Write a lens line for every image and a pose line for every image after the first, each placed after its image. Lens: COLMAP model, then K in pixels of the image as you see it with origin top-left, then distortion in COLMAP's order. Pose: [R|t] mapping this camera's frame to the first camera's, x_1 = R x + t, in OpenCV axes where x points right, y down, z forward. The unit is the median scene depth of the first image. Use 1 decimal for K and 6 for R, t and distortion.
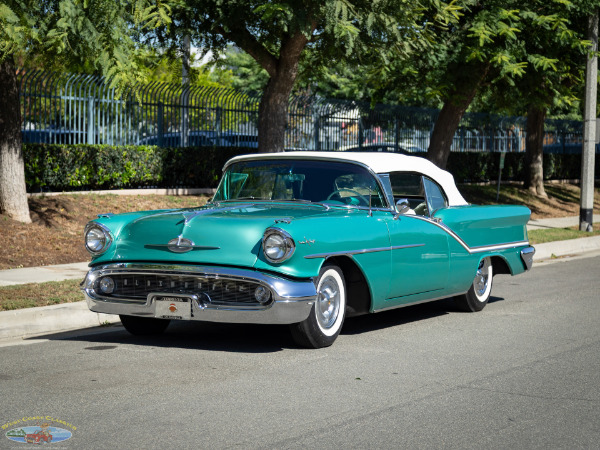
lens RADIAL K [[2180.3, 0, 301.0], [0, 2180.3, 221.6], [0, 0, 1]] dist [0.097397, 0.000000]
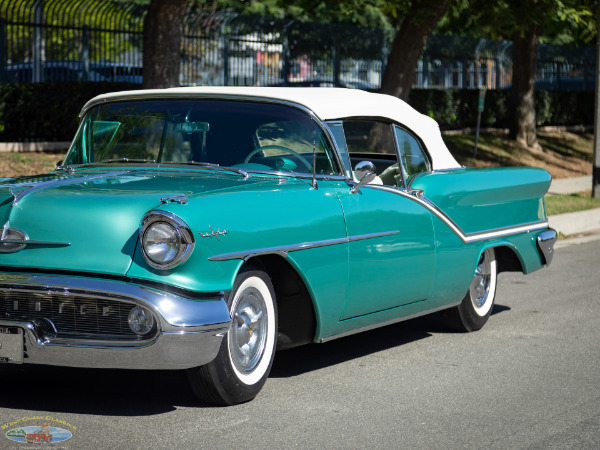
lens RADIAL K [[2180.3, 0, 299.8], [0, 2180.3, 222.1], [0, 0, 1]] dist [0.097397, 0.000000]
pose [[0.999030, -0.006580, 0.043545, 0.000231], [0.005438, 0.999639, 0.026294, -0.009393], [-0.043703, -0.026031, 0.998705, 0.372881]]
